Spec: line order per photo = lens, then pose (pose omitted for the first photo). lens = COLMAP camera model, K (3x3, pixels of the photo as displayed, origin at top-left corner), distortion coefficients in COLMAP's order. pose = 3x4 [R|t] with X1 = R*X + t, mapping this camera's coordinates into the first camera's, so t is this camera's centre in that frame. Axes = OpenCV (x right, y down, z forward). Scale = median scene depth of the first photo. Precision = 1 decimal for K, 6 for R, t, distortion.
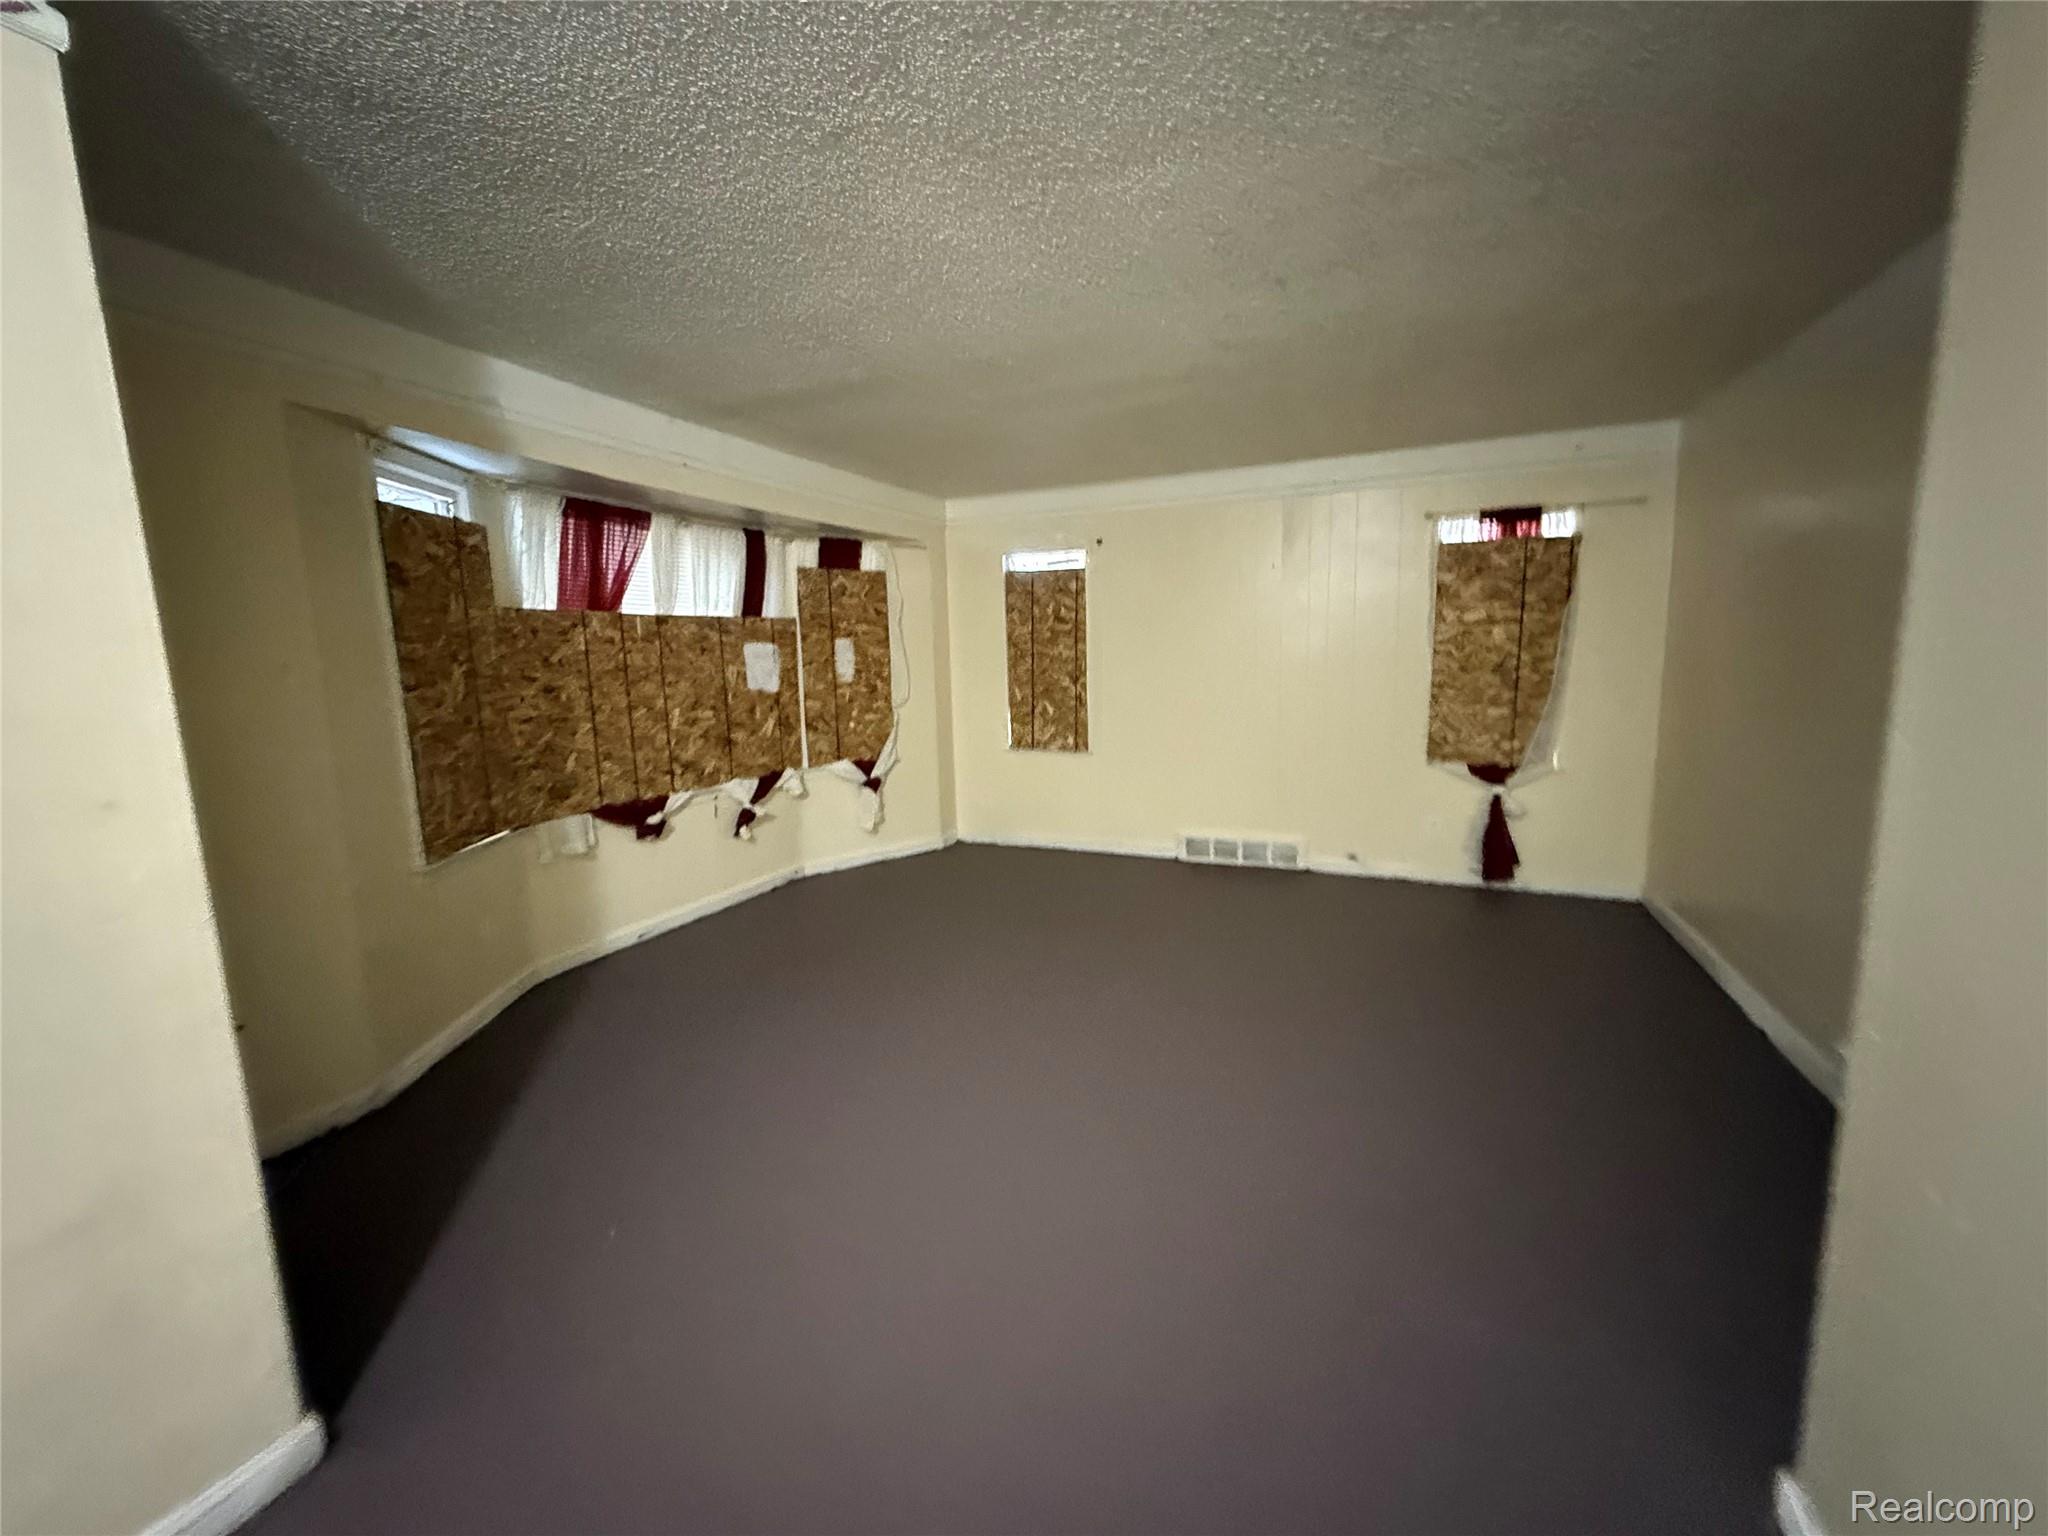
lens RADIAL K [[818.5, 0, 1020.2], [0, 818.5, 766.5], [0, 0, 1]] dist [-0.000378, 0.000129]
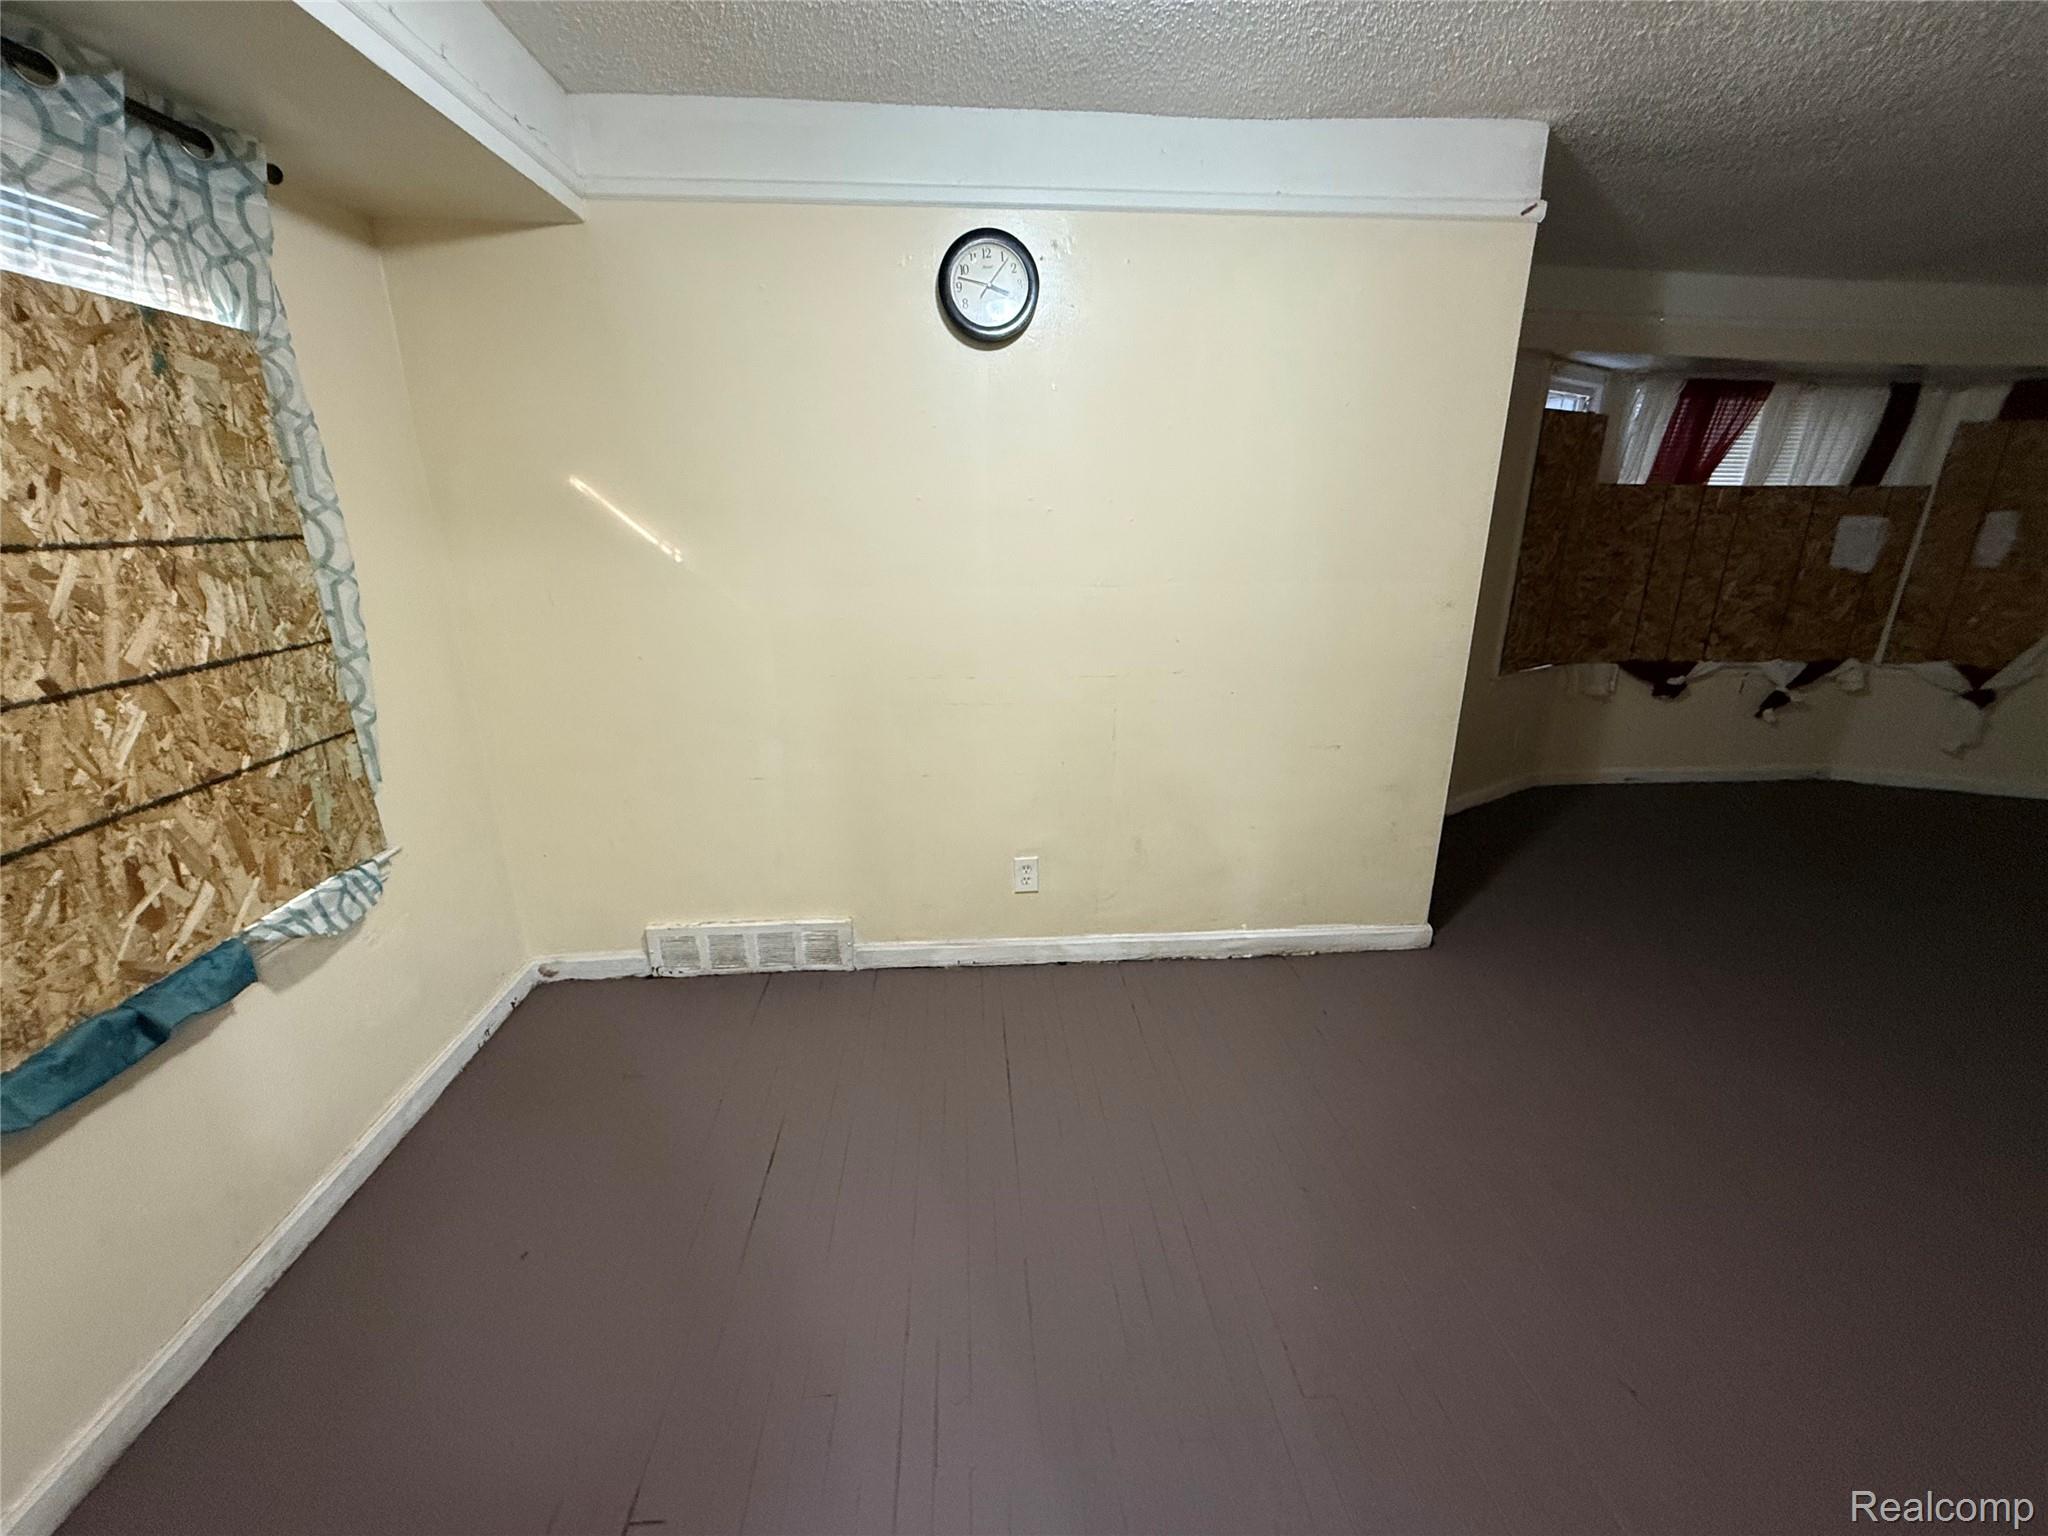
lens RADIAL K [[818.5, 0, 1020.5], [0, 818.5, 761.5], [0, 0, 1]] dist [-0.000378, 0.000129]
pose [[0.482334, 0.282402, -0.829218, 0.069078], [-0.140172, 0.959294, 0.245167, 0.021988], [0.864700, -0.002019, 0.502285, -0.309193]]
